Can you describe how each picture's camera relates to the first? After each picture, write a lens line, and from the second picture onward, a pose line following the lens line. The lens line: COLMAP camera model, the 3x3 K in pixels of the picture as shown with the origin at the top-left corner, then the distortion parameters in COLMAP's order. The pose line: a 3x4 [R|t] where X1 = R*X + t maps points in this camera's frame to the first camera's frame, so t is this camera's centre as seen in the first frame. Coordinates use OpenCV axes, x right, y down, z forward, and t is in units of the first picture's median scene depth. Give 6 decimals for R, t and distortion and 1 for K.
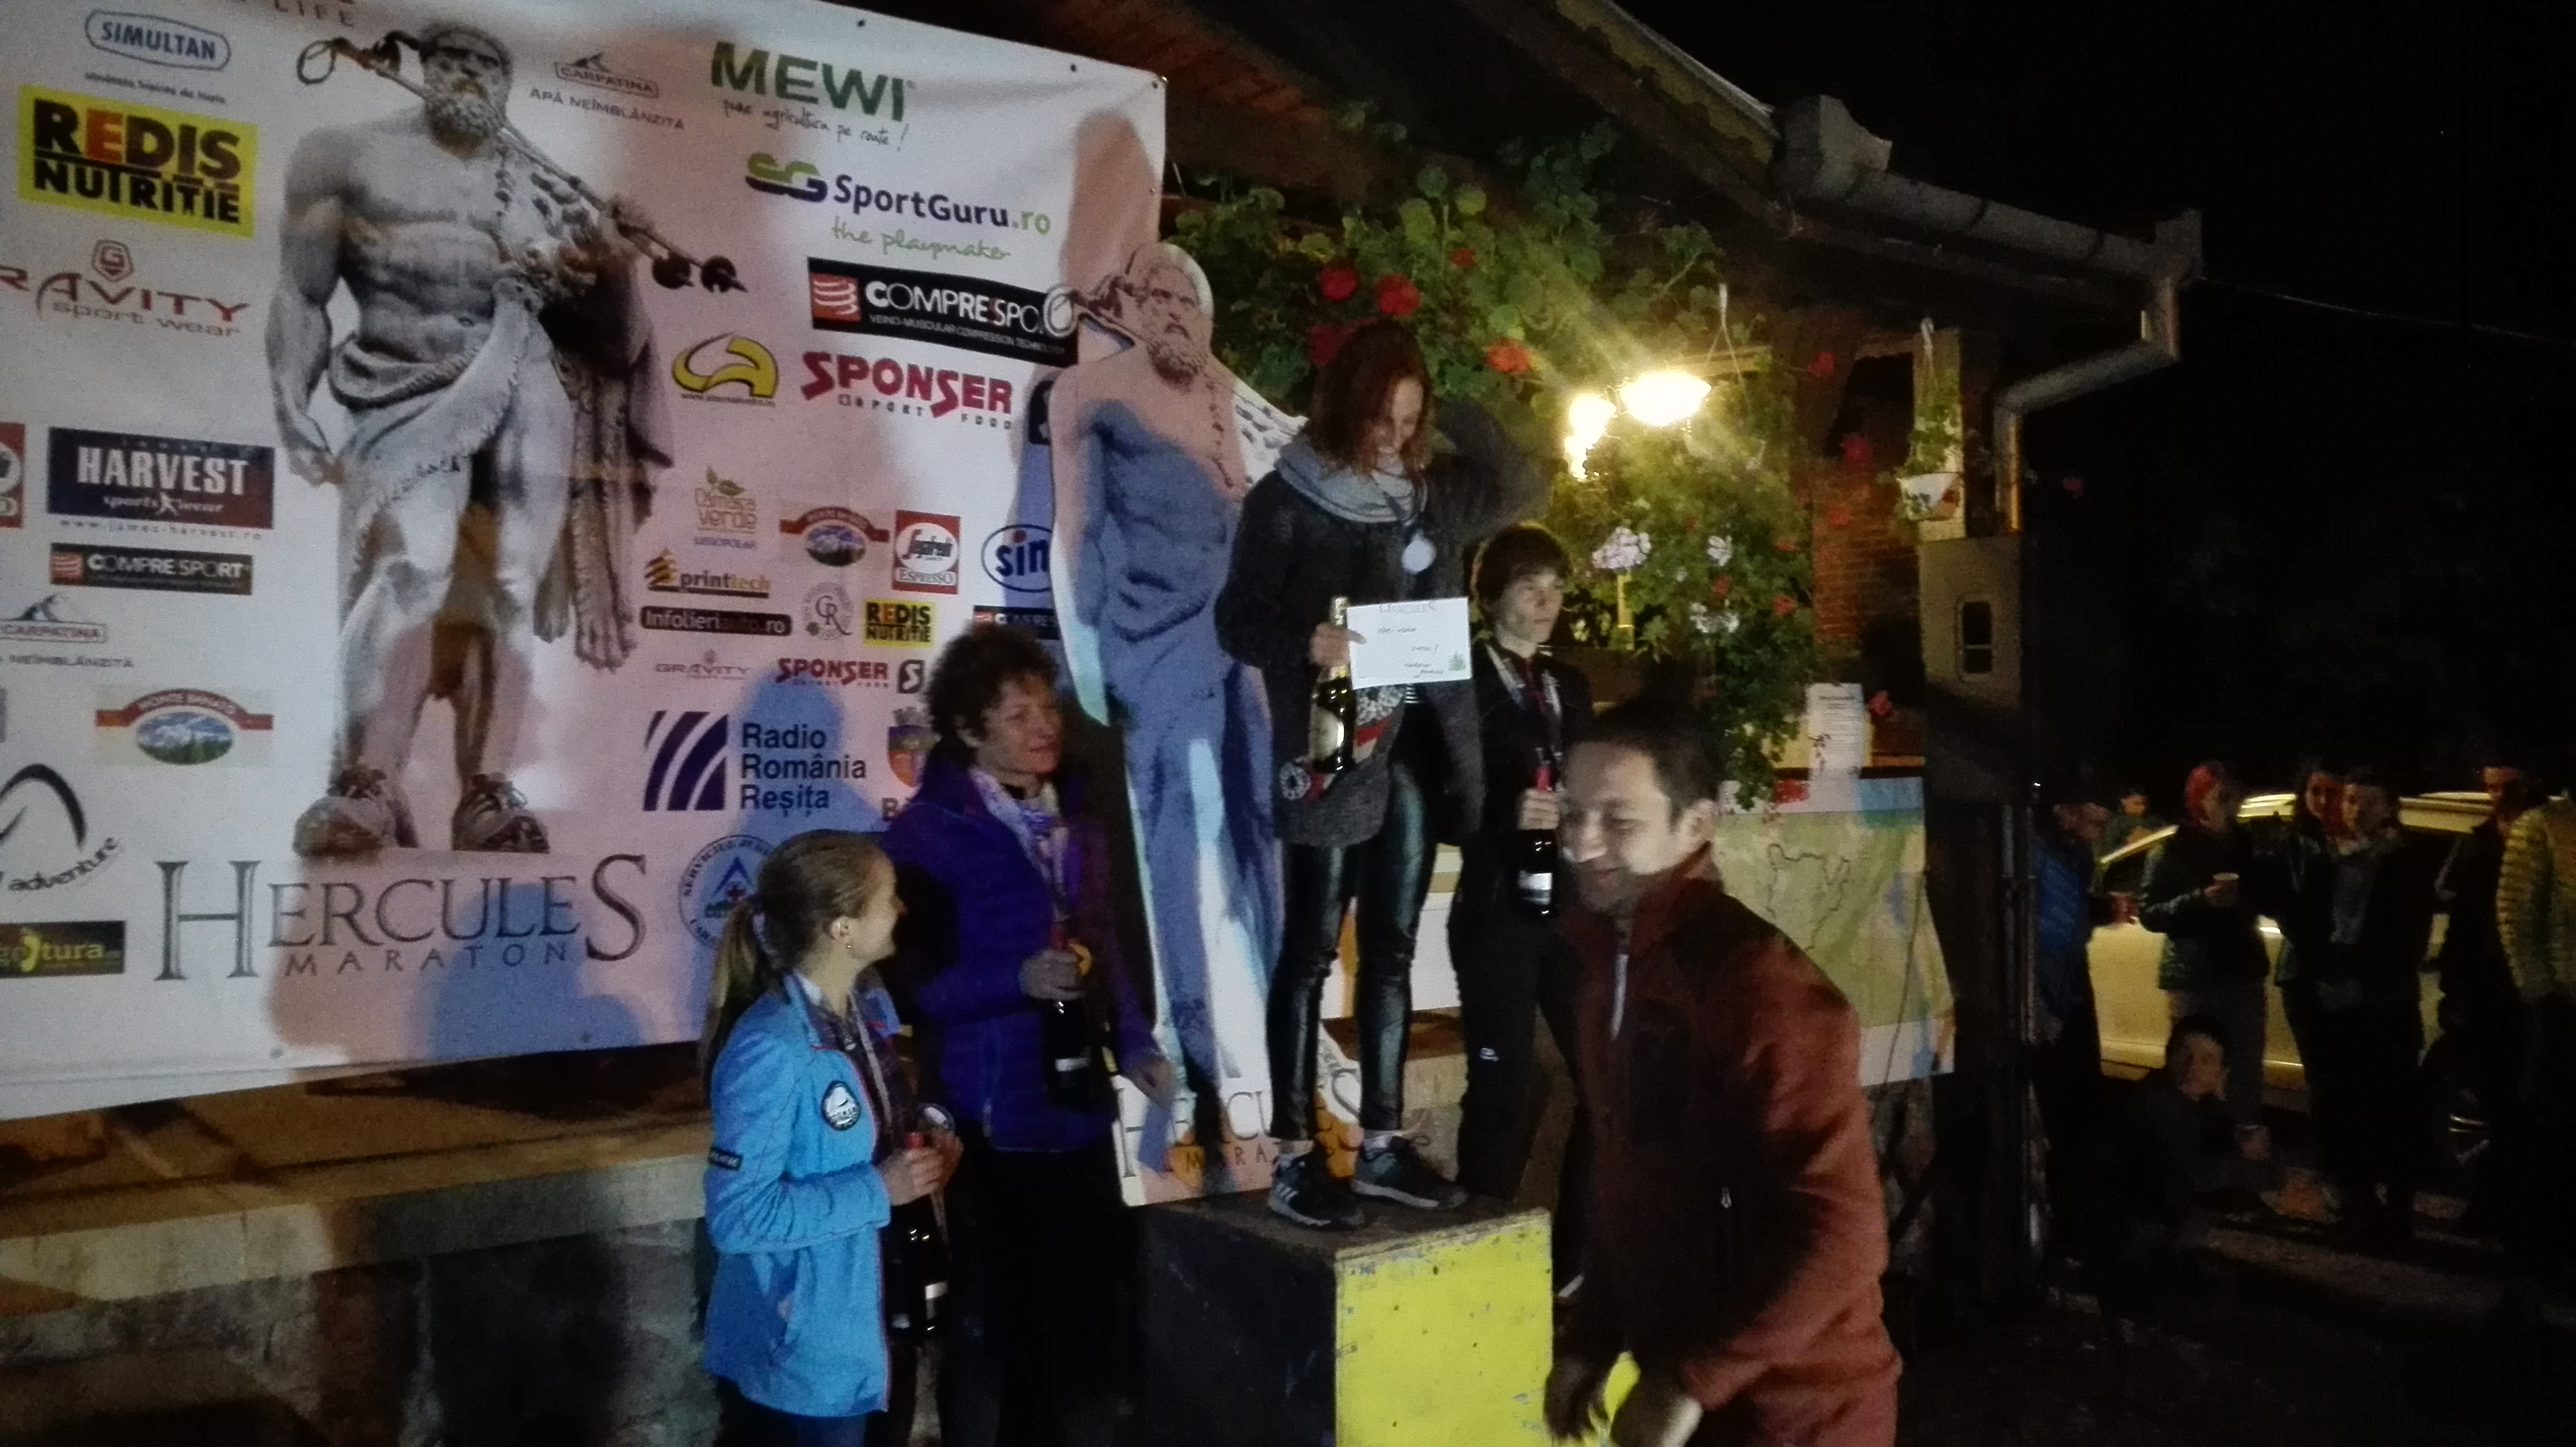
lens RADIAL K [[2122.0, 0, 1296.1], [0, 2122.0, 747.5], [0, 0, 1]] dist [0.099133, -0.185862]
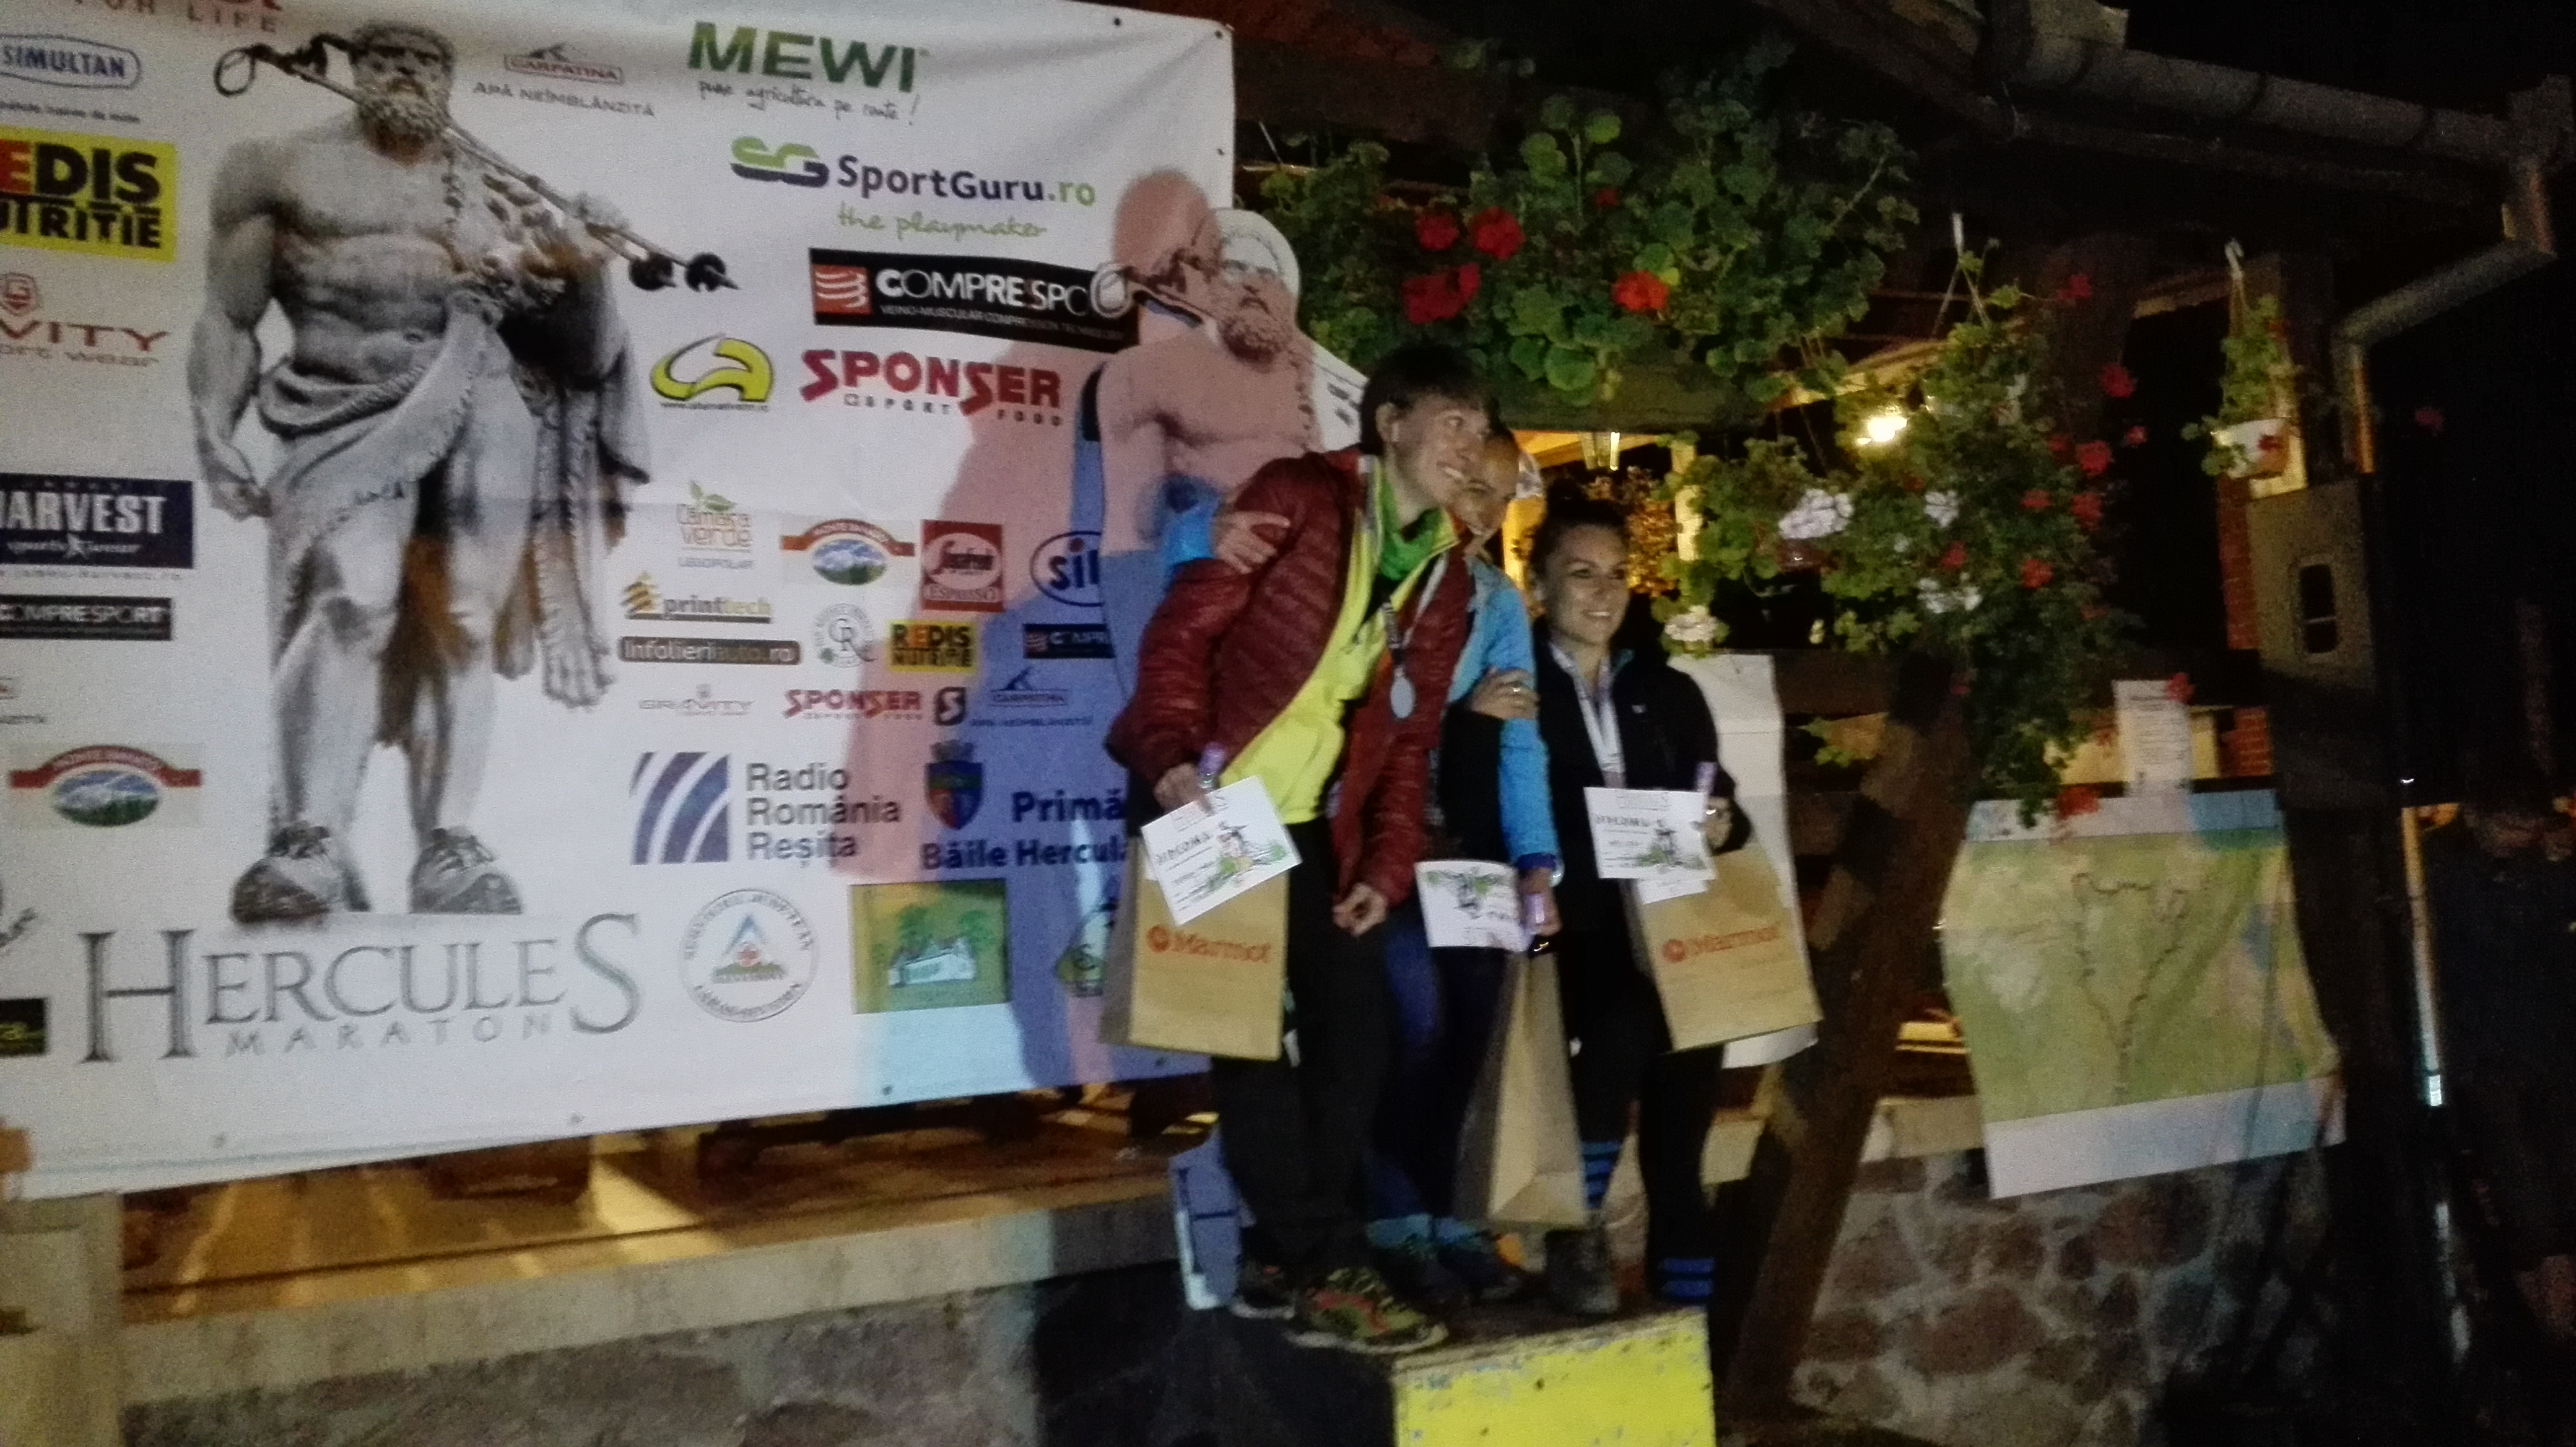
lens RADIAL K [[2110.7, 0, 1285.6], [0, 2110.7, 749.3], [0, 0, 1]] dist [0.095866, -0.183623]
pose [[0.976736, -0.060728, -0.205668, 0.147841], [0.049759, 0.997070, -0.058097, 0.046687], [0.208593, 0.046512, 0.976896, 0.181917]]
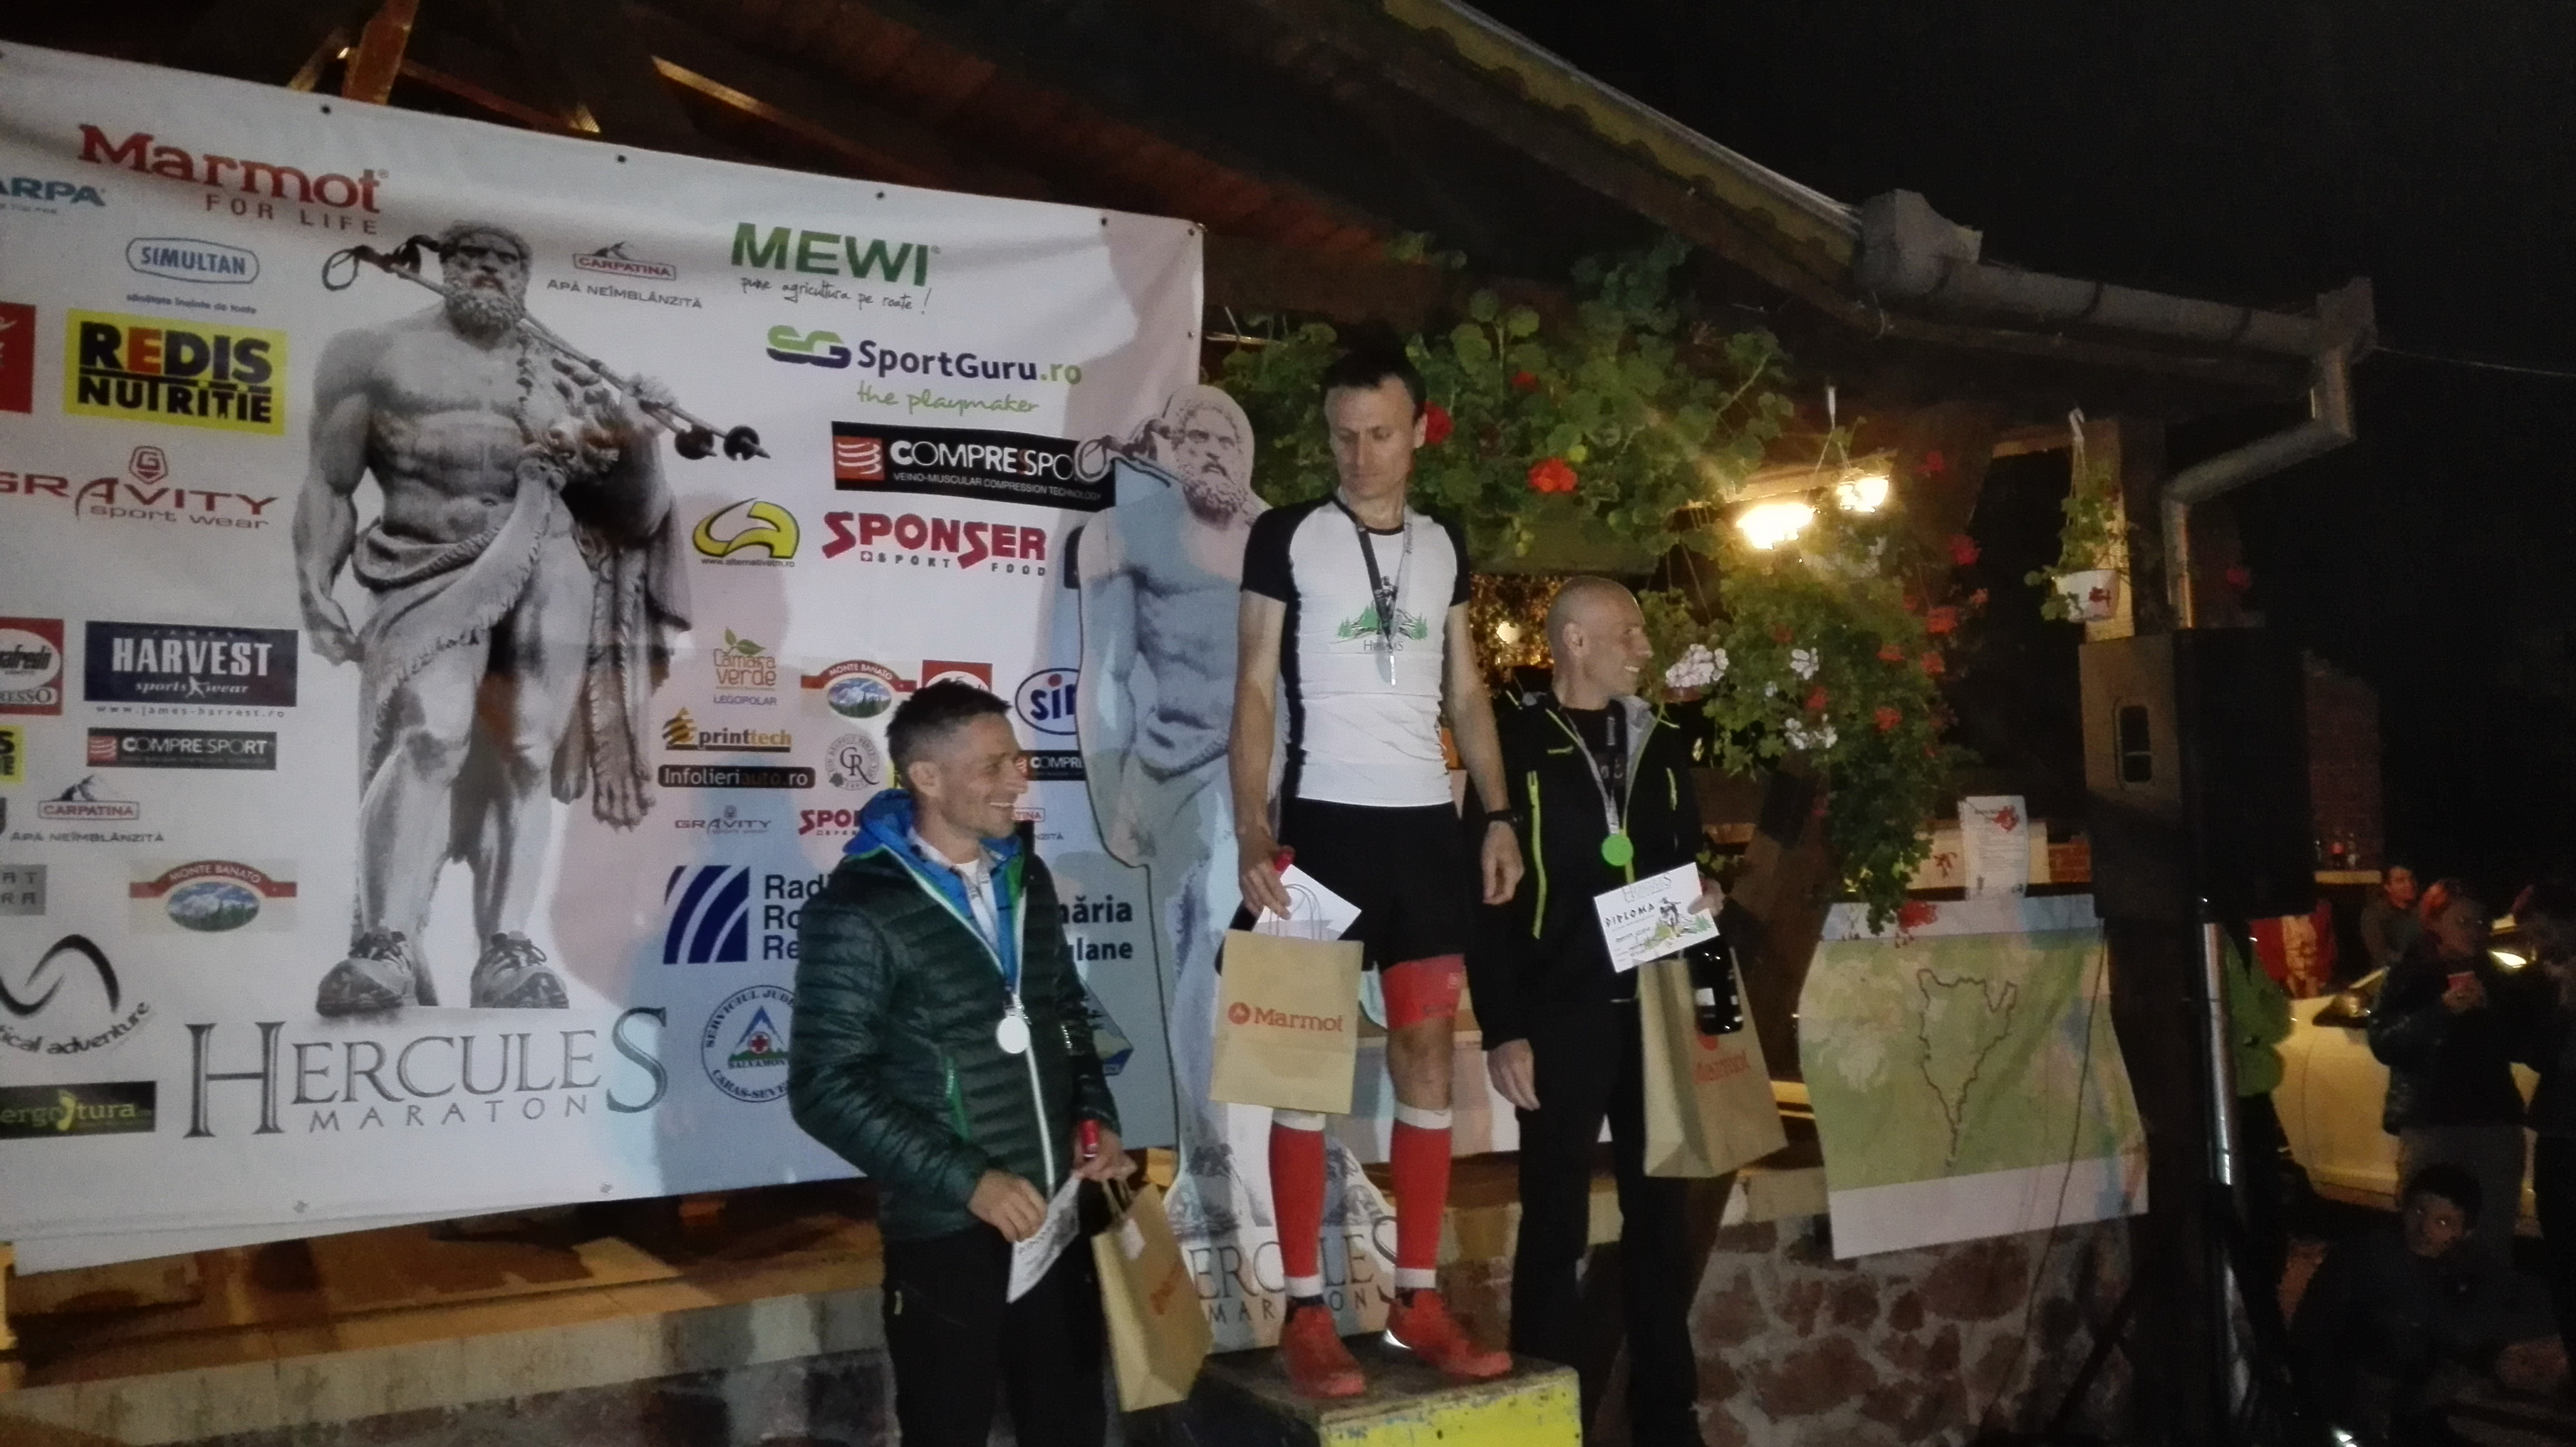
lens RADIAL K [[2135.1, 0, 1305.8], [0, 2135.1, 727.7], [0, 0, 1]] dist [0.115492, -0.224442]
pose [[0.988260, -0.031491, -0.149504, 0.156362], [0.022337, 0.997794, -0.062518, -0.011937], [0.151143, 0.058444, 0.986783, 0.019279]]
